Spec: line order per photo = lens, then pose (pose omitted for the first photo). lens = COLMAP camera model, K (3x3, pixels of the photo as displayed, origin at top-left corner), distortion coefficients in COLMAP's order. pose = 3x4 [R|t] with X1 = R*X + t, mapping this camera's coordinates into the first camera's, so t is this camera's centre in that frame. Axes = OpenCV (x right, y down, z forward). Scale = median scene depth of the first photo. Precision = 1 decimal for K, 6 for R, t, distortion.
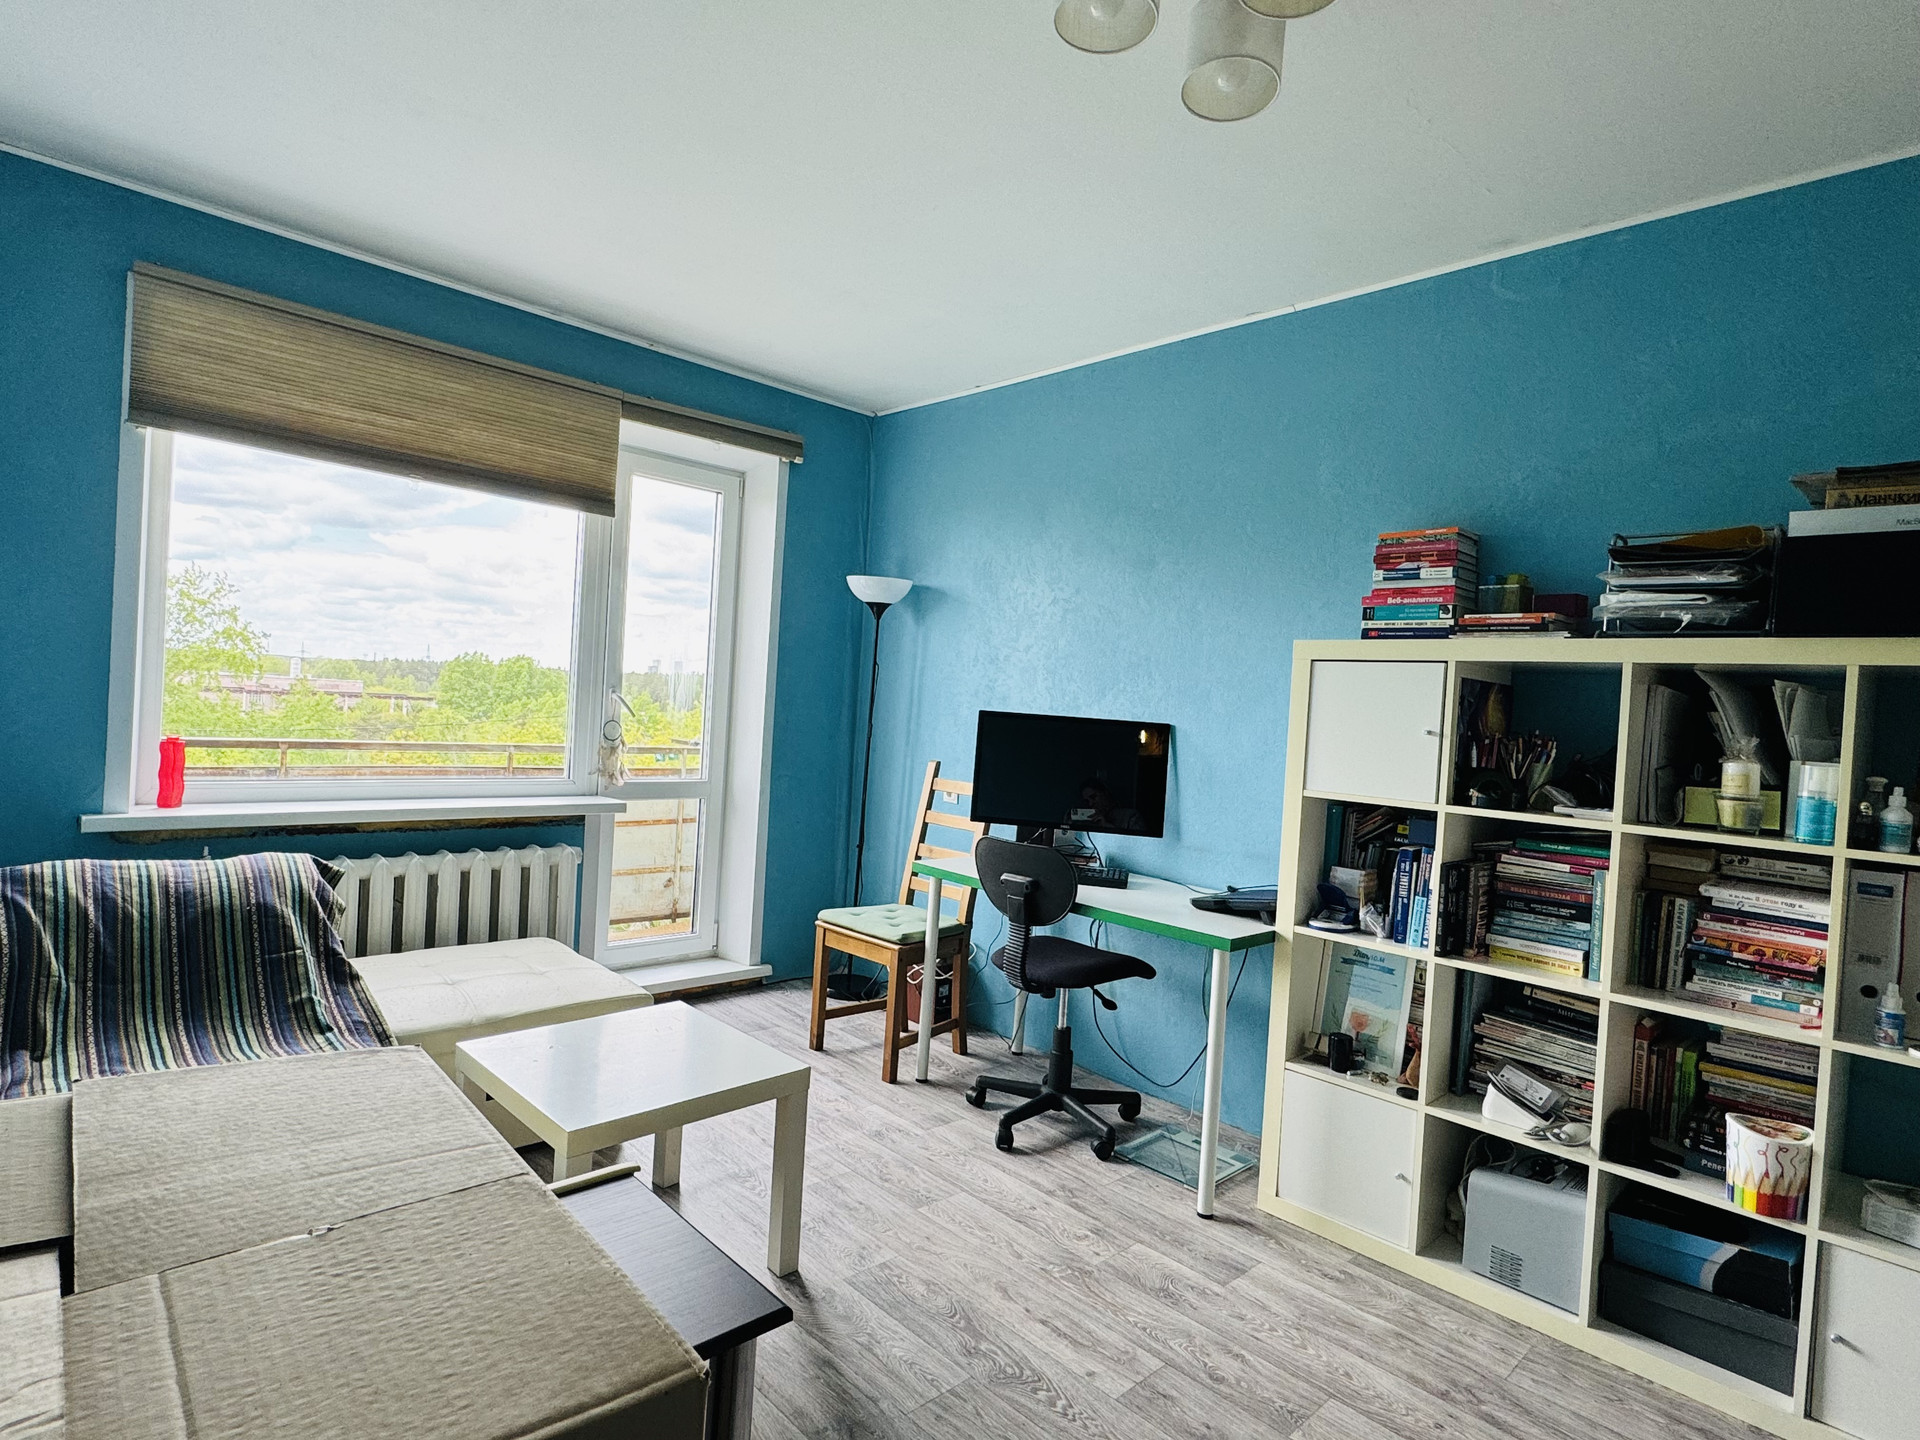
lens RADIAL K [[1011.6, 0, 953.7], [0, 1011.6, 723.6], [0, 0, 1]] dist [-0.002159, -0.000492]
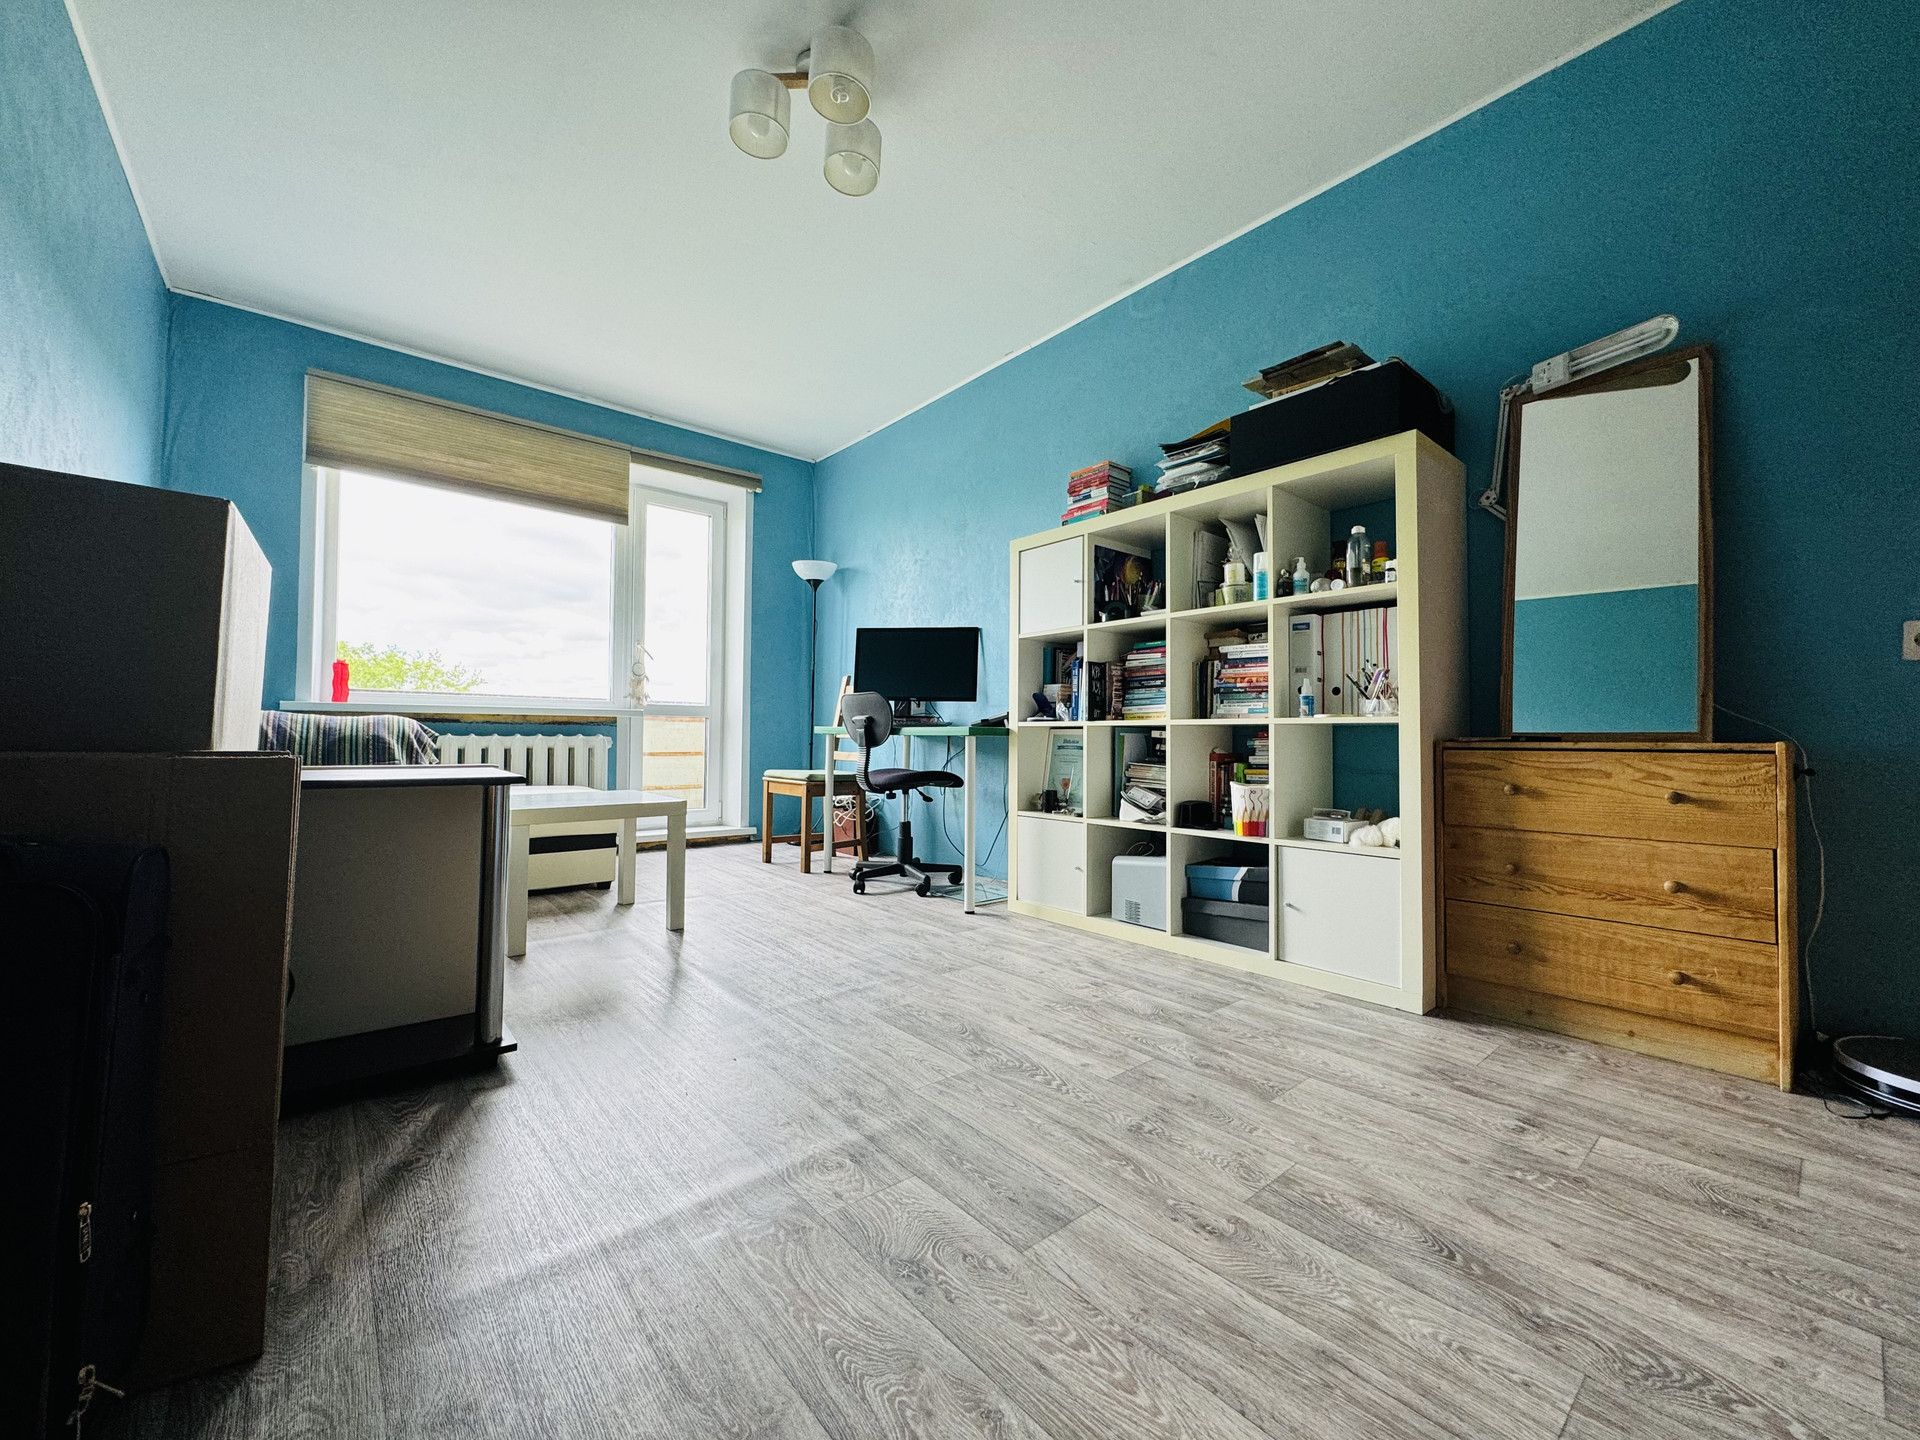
lens RADIAL K [[758.4, 0, 960.0], [0, 758.4, 720.0], [0, 0, 1]] dist [0.001141, 0.000091]
pose [[0.996695, -0.053912, -0.060760, 0.312068], [0.050994, 0.997516, -0.048592, 0.242823], [0.063229, 0.045333, 0.996969, -0.157483]]
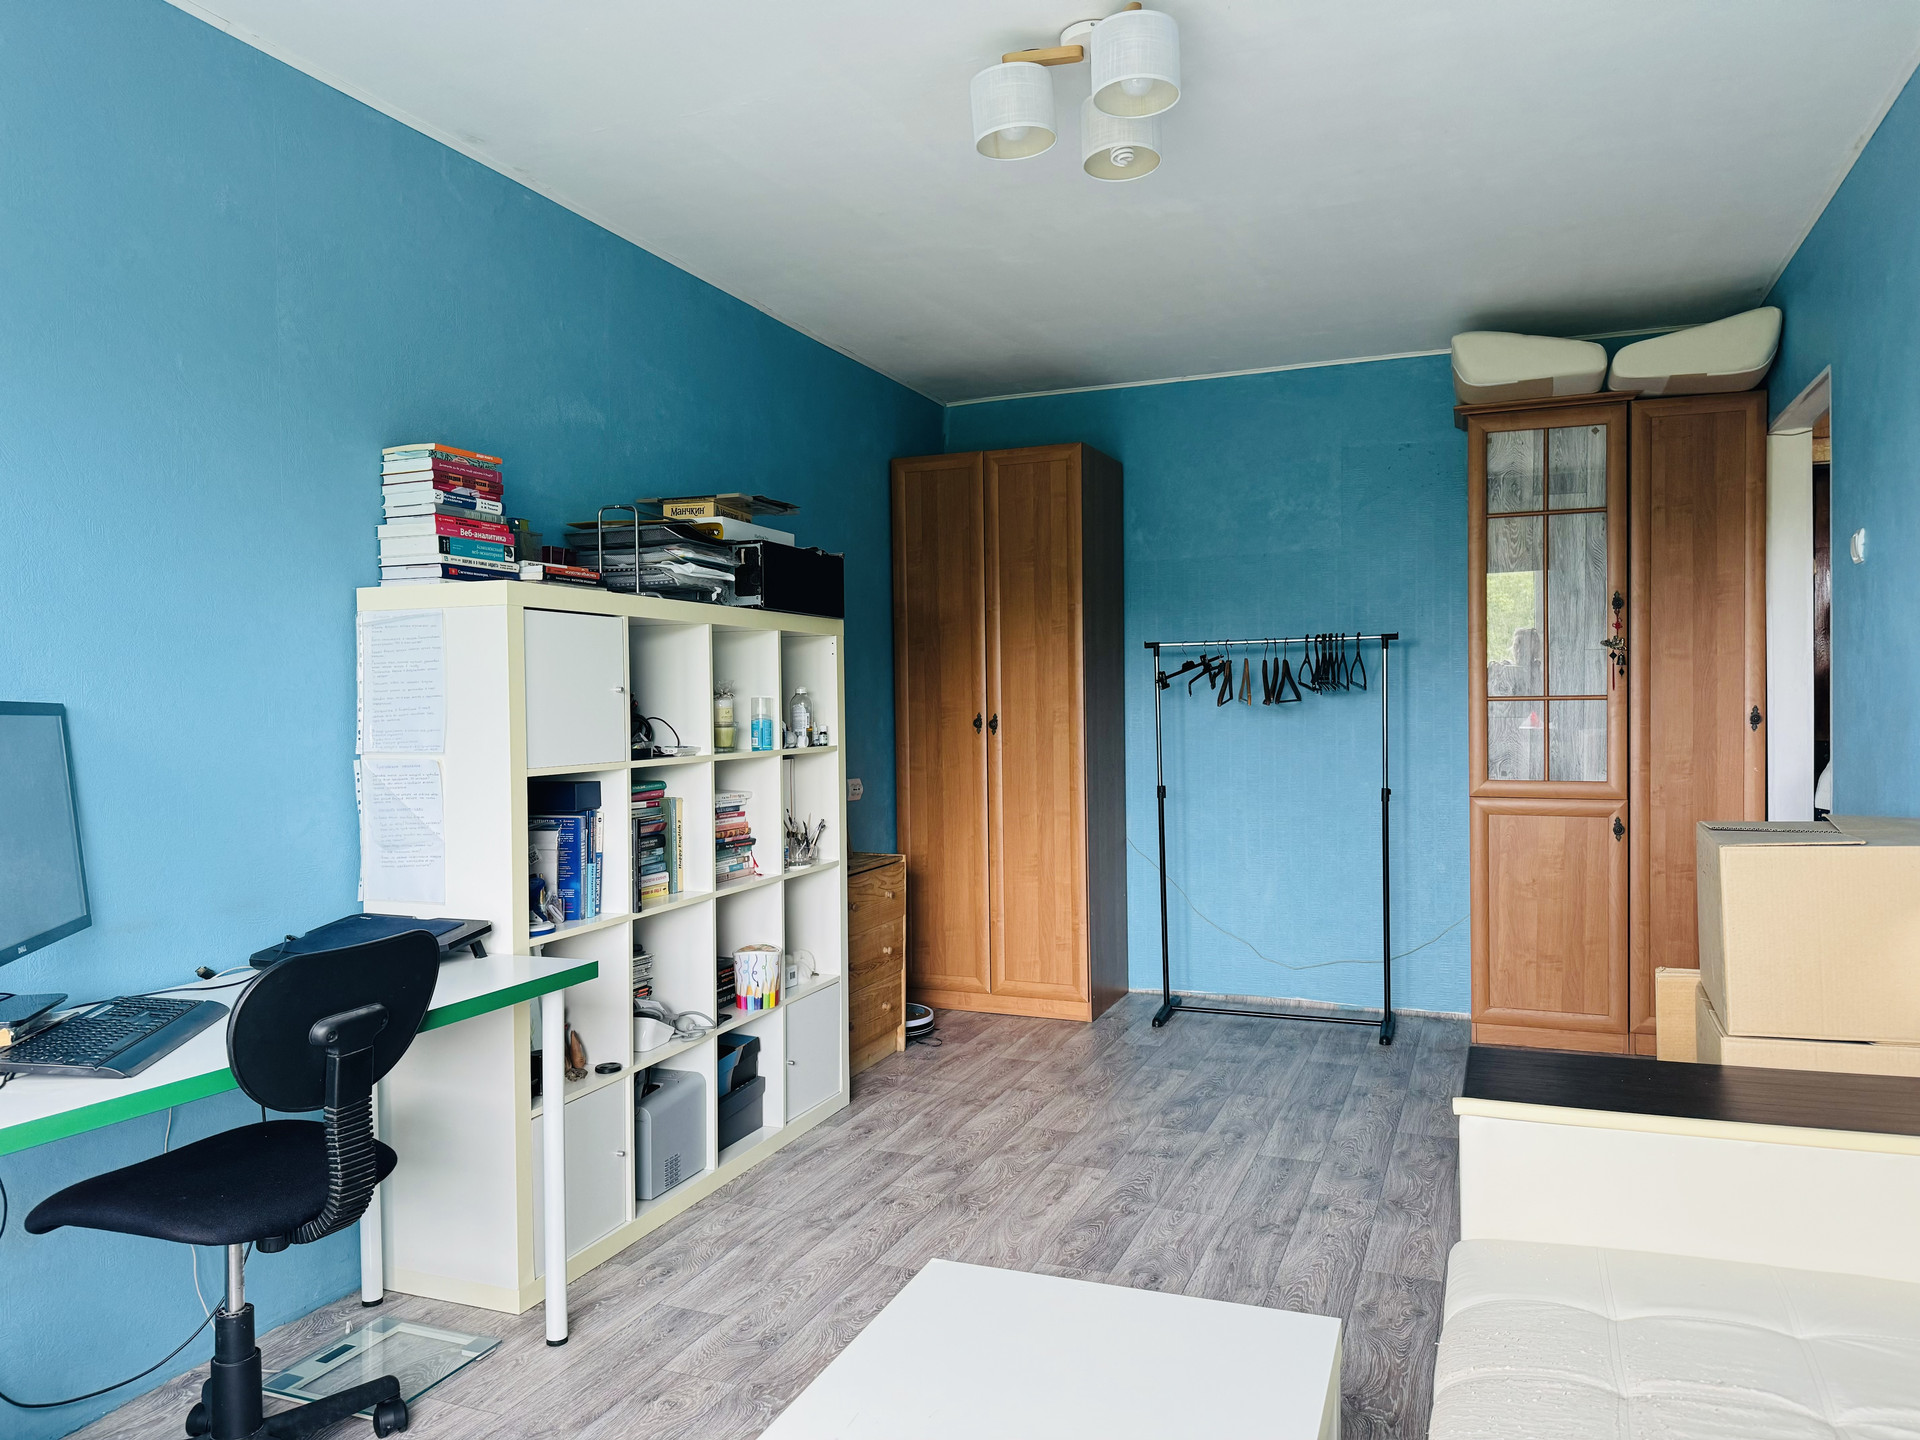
lens RADIAL K [[1320.9, 0, 960.0], [0, 1320.9, 720.0], [0, 0, 1]] dist [0.165441, -0.282188]
pose [[-0.402788, -0.067077, 0.912832, -0.744187], [0.005830, 0.997103, 0.075842, -0.050711], [-0.915275, 0.035870, -0.401230, 1.085374]]
